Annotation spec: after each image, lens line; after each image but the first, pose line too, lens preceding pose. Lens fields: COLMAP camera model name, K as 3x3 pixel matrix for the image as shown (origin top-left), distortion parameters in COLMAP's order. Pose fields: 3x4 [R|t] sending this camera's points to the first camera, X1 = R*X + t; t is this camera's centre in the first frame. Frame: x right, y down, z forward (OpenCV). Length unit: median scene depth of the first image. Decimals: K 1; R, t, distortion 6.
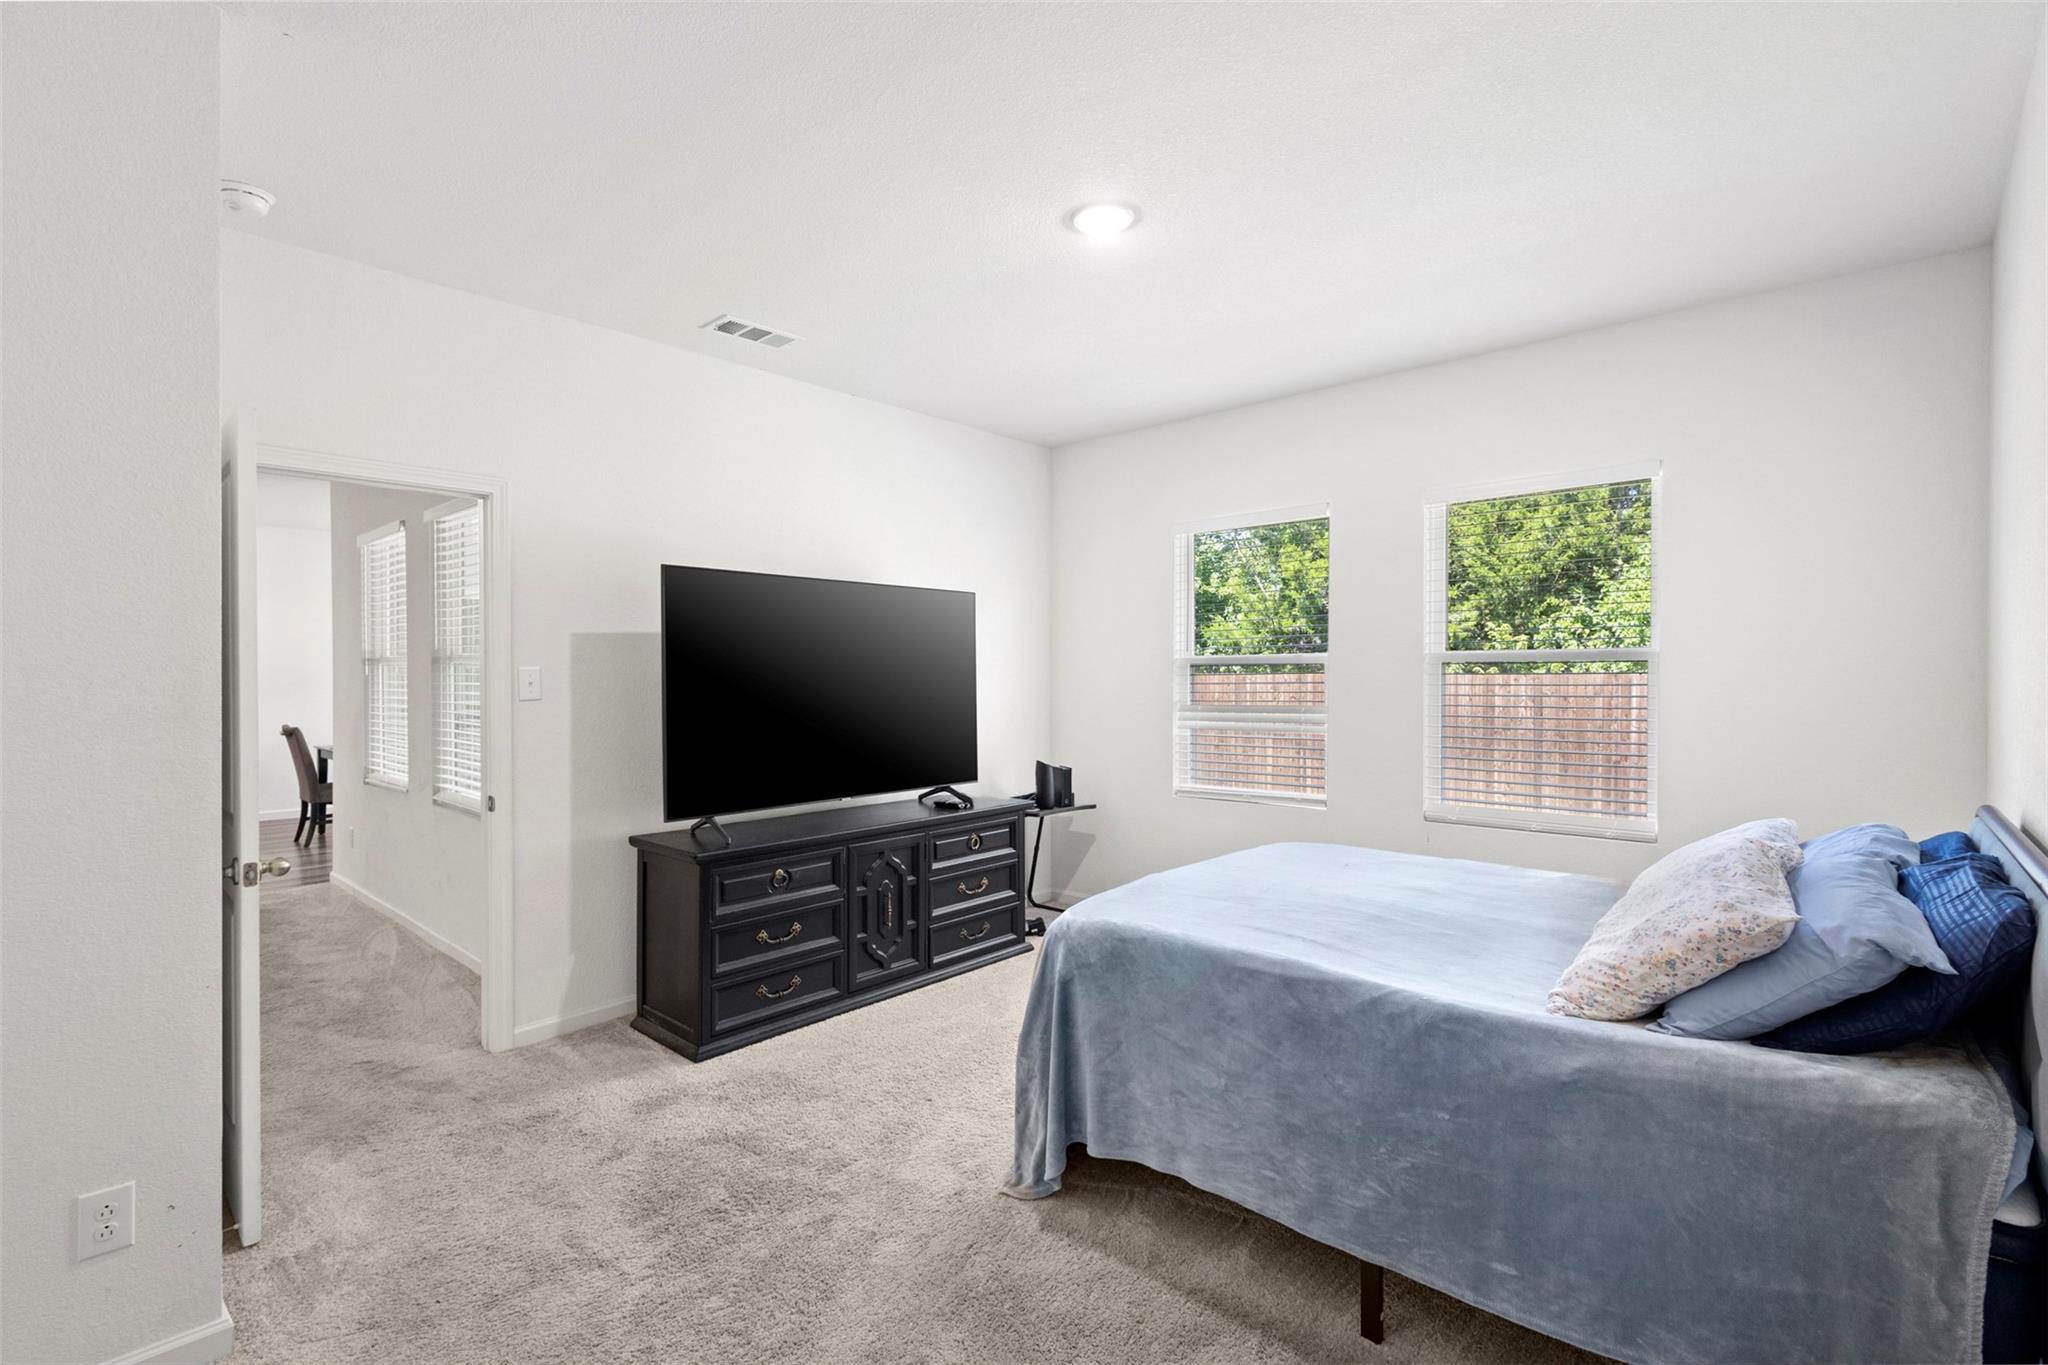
lens RADIAL K [[942.5, 0, 1012.8], [0, 942.5, 675.8], [0, 0, 1]] dist [0.009323, -0.003409]
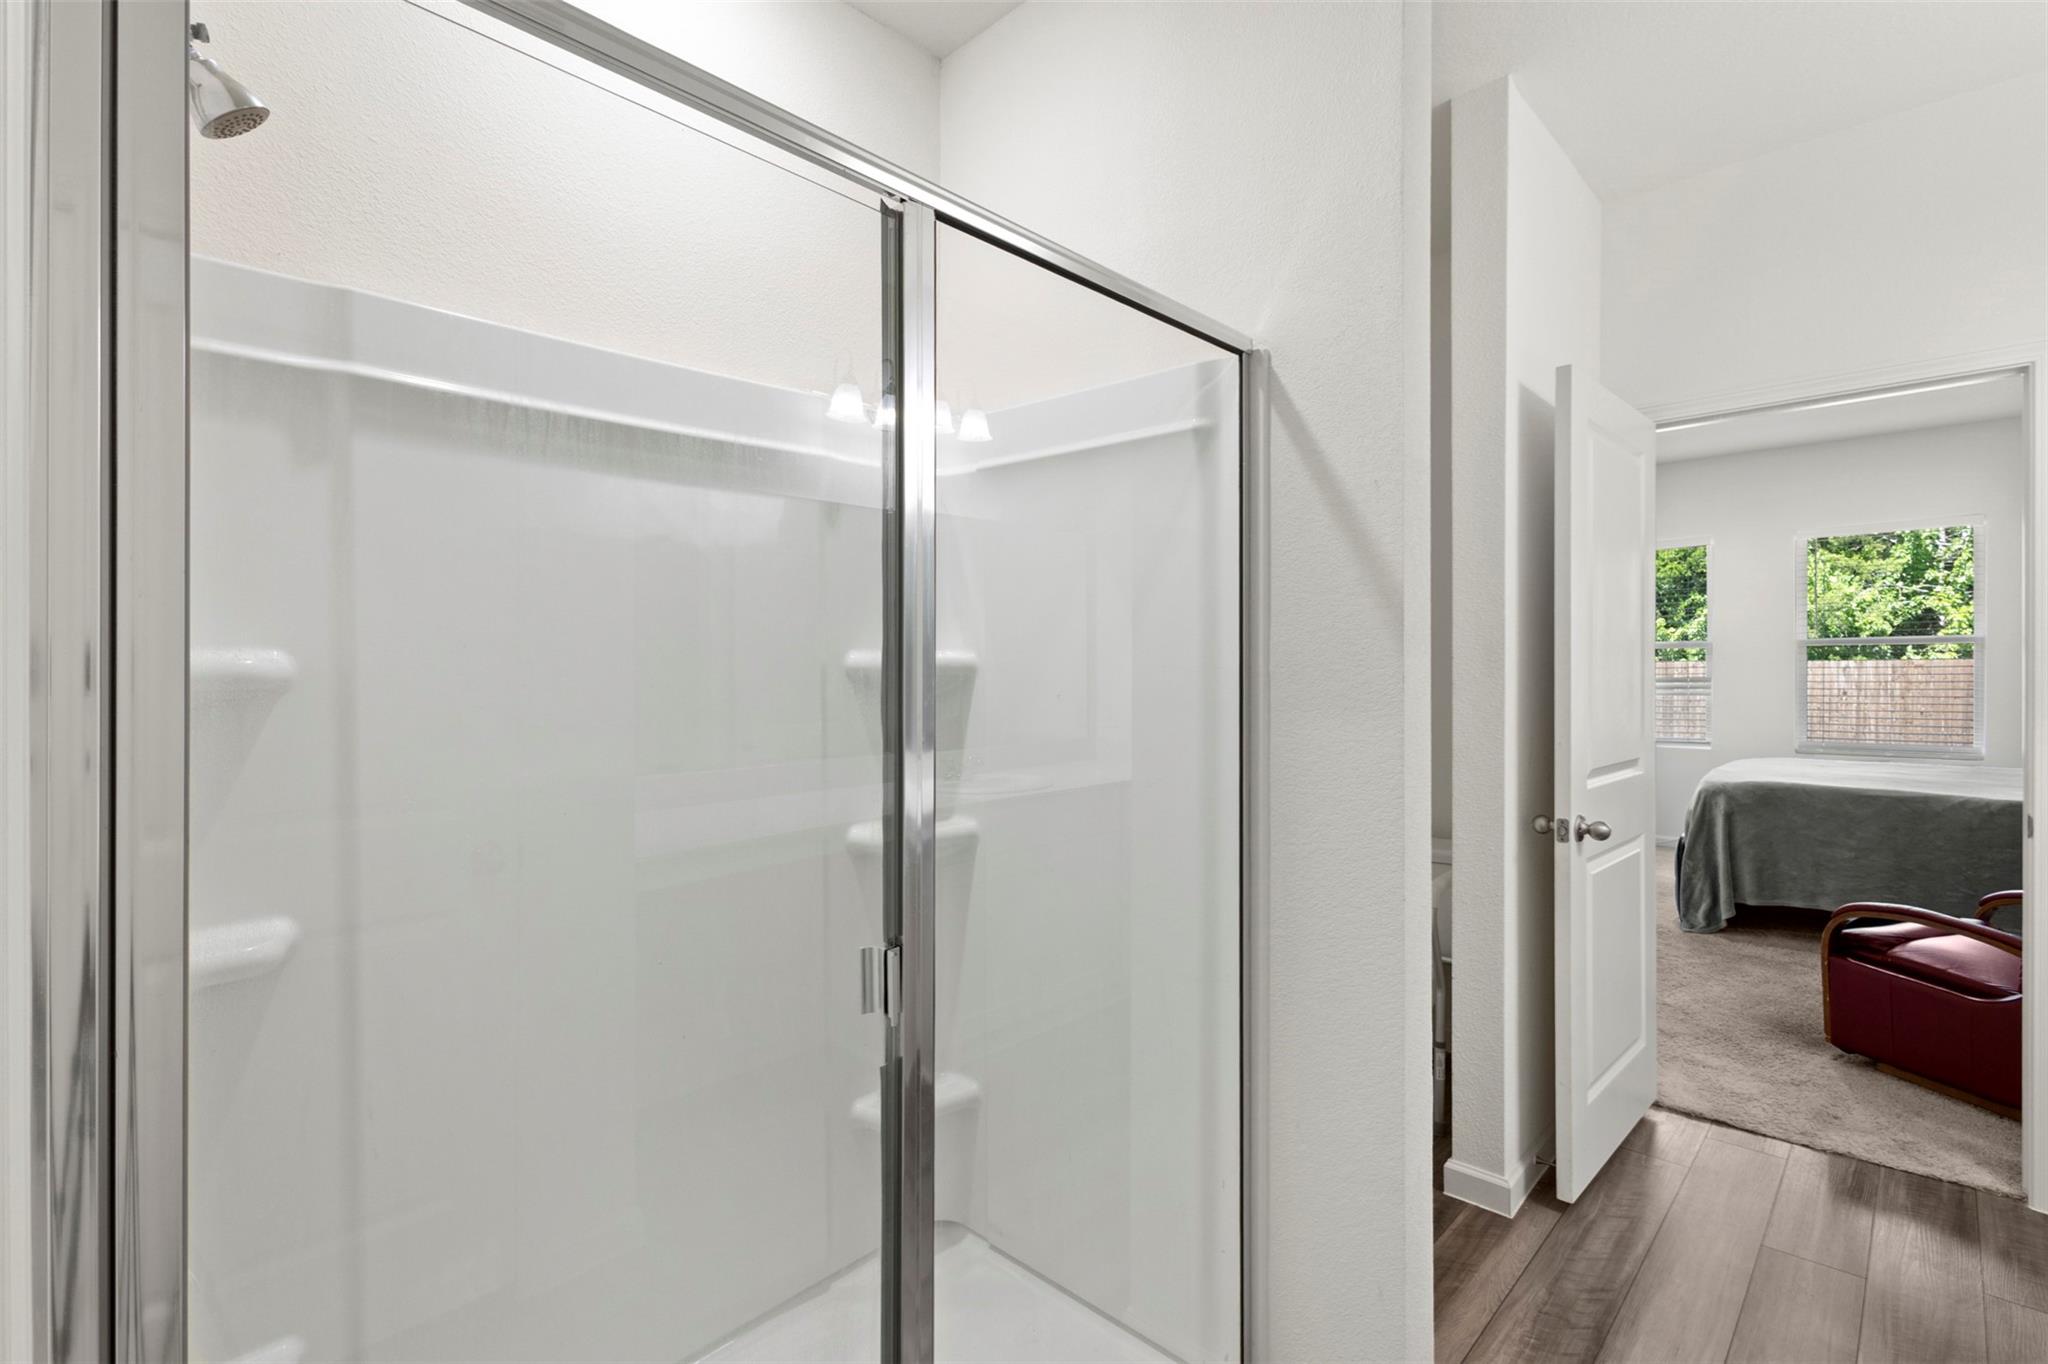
lens RADIAL K [[942.5, 0, 1021.8], [0, 942.5, 677.5], [0, 0, 1]] dist [0.009323, -0.003409]
pose [[0.999398, -0.007036, -0.033971, -1.308719], [0.007115, 0.999972, 0.002185, 0.043378], [0.033955, -0.002425, 0.999420, -0.931753]]
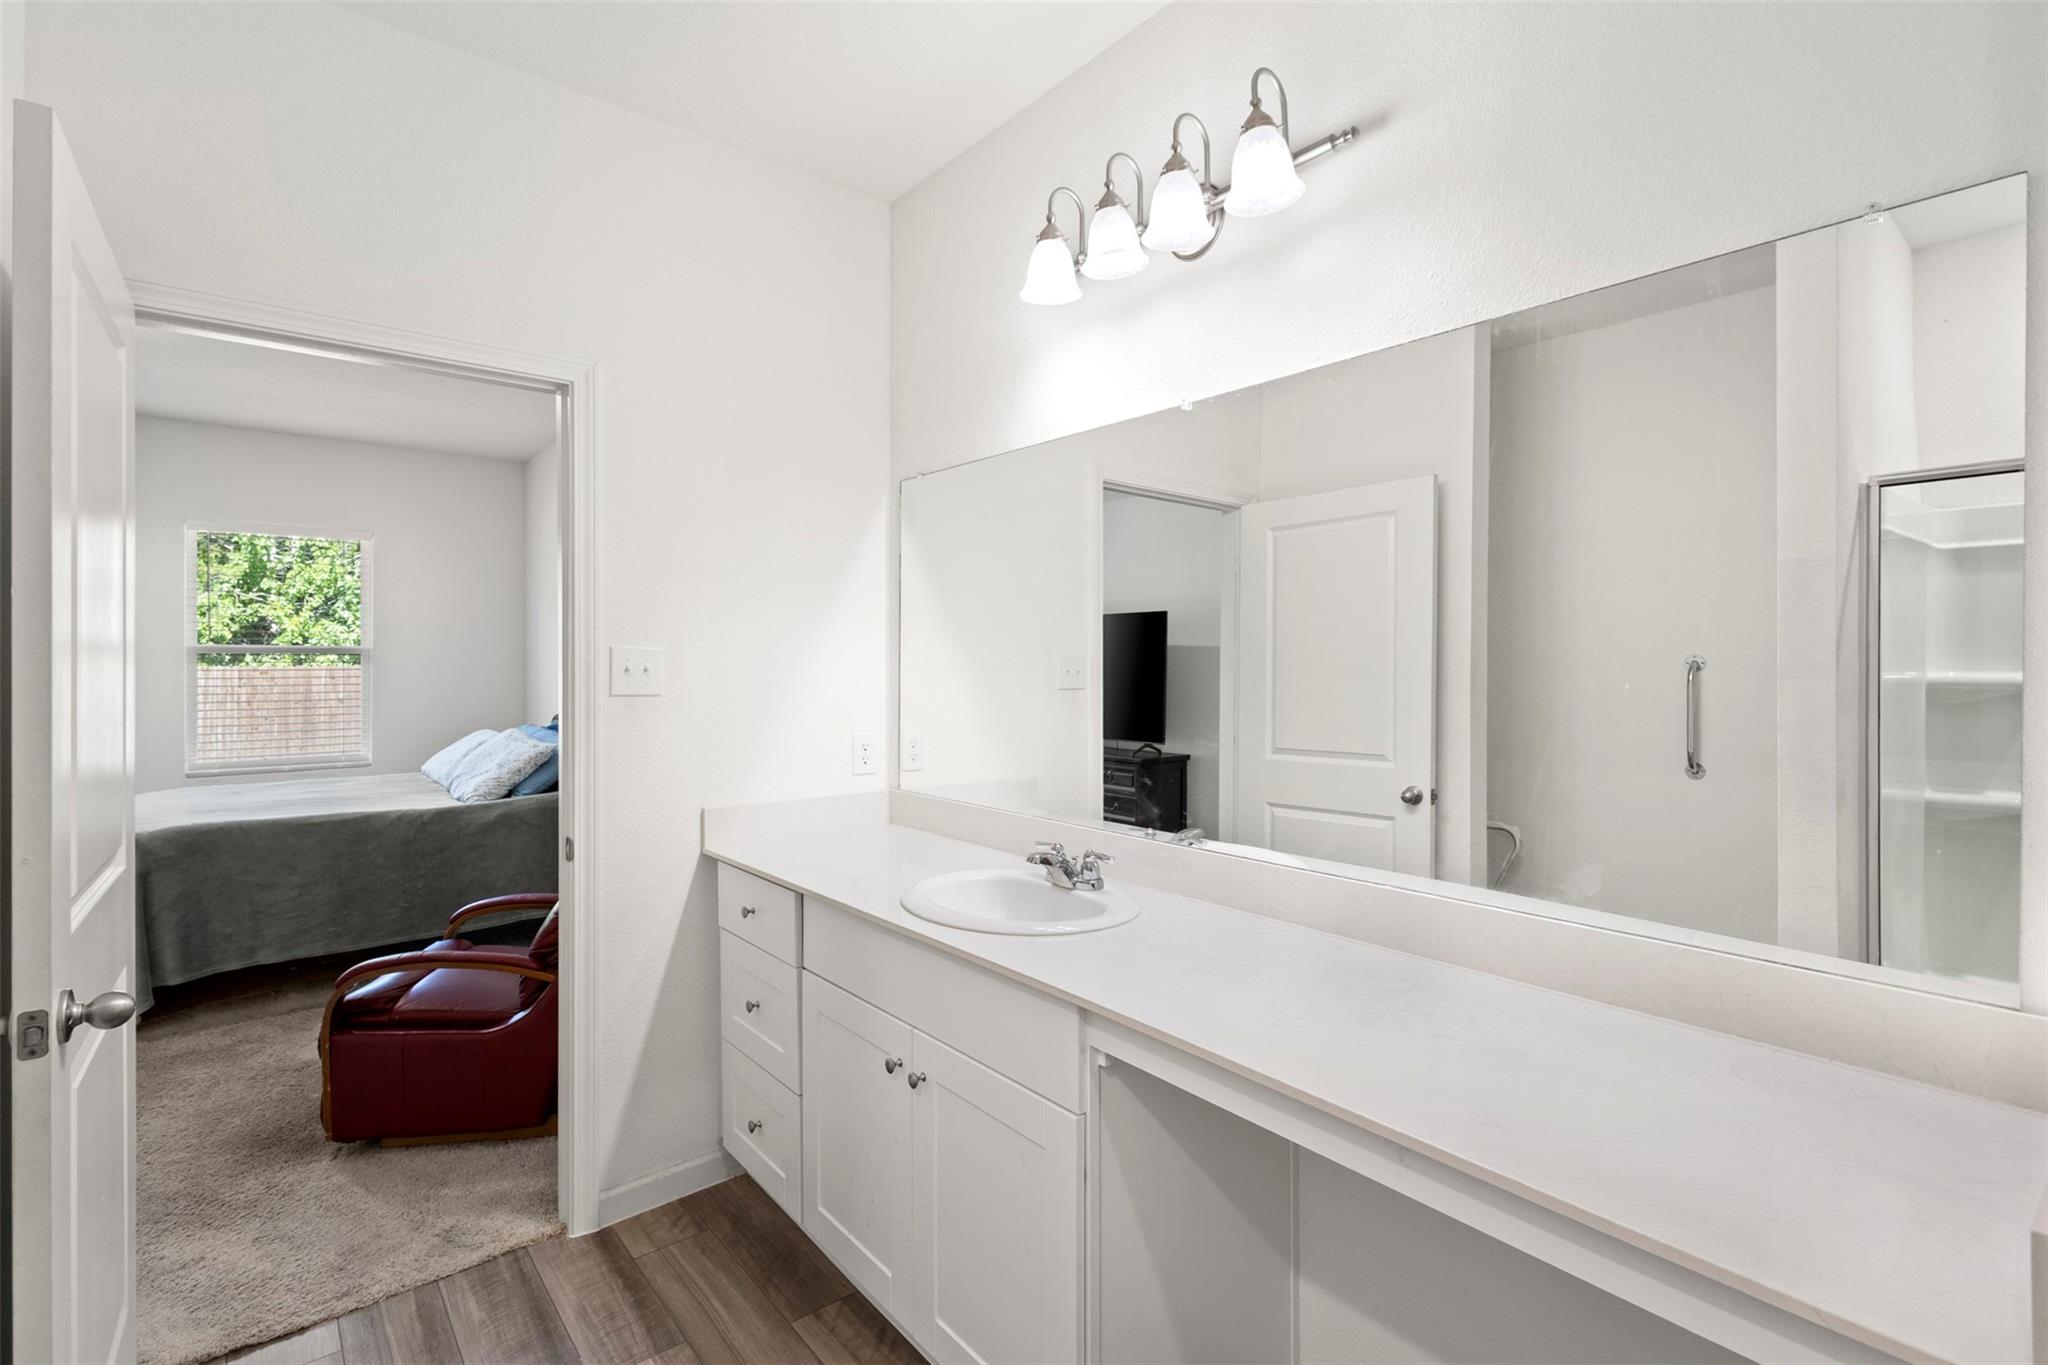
lens RADIAL K [[942.5, 0, 1014.5], [0, 942.5, 667.2], [0, 0, 1]] dist [0.009323, -0.003409]
pose [[0.147804, -0.001194, 0.989016, -1.193538], [0.006280, 0.999980, 0.000268, 0.022301], [-0.988997, 0.006172, 0.147809, -0.517254]]
